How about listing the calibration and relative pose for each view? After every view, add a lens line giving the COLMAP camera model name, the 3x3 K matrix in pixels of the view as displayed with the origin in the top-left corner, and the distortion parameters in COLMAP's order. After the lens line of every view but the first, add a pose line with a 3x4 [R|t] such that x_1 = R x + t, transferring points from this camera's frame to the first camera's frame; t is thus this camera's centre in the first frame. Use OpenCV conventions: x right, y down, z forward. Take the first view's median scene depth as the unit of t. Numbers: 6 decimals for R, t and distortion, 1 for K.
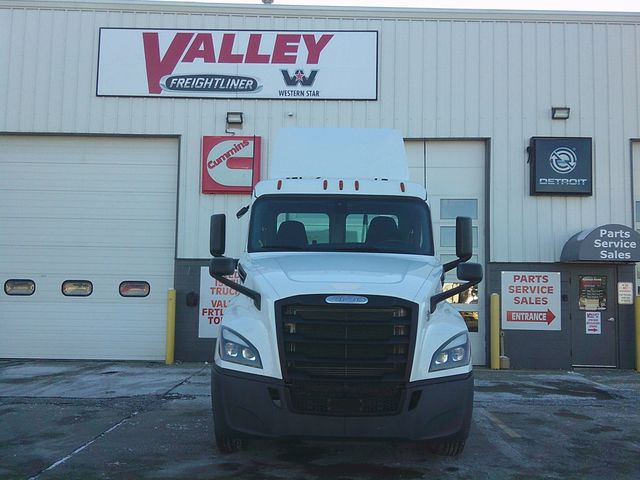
lens RADIAL K [[664.8, 0, 320.0], [0, 664.8, 240.0], [0, 0, 1]] dist [0.130014, -0.260816]
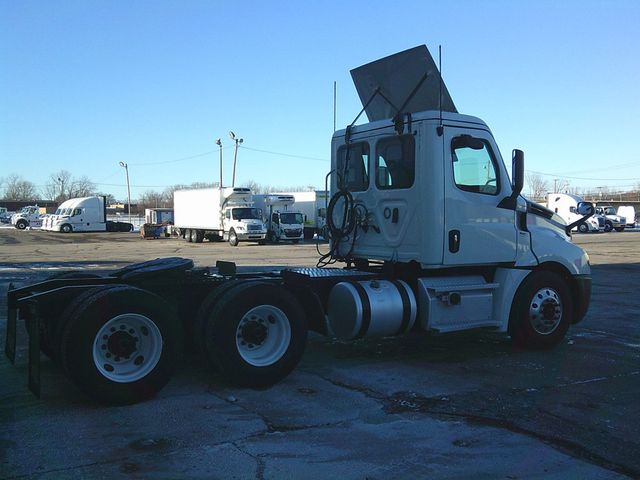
lens RADIAL K [[664.8, 0, 320.0], [0, 664.8, 240.0], [0, 0, 1]] dist [0.130014, -0.260816]
pose [[-0.528649, -0.042539, 0.847774, -0.454834], [-0.076232, 0.997087, 0.002495, 0.061008], [-0.845411, -0.063308, -0.530351, 0.936332]]
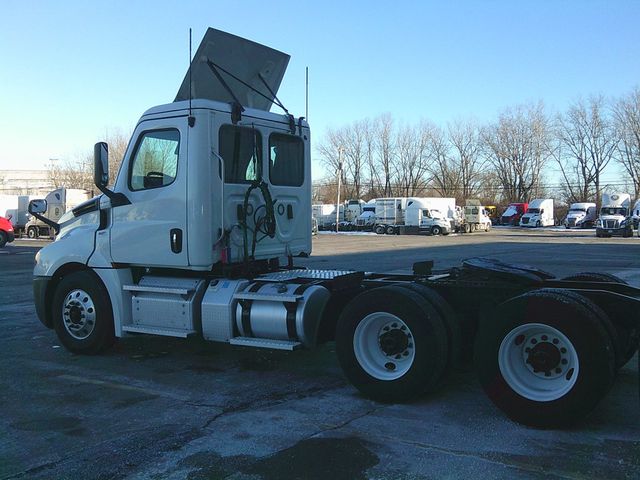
lens RADIAL K [[664.8, 0, 320.0], [0, 664.8, 240.0], [0, 0, 1]] dist [0.130014, -0.260816]
pose [[-0.470717, 0.040420, -0.881358, 0.310364], [0.077277, 0.997000, 0.004452, 0.060963], [0.878893, -0.066013, -0.472428, 0.891607]]
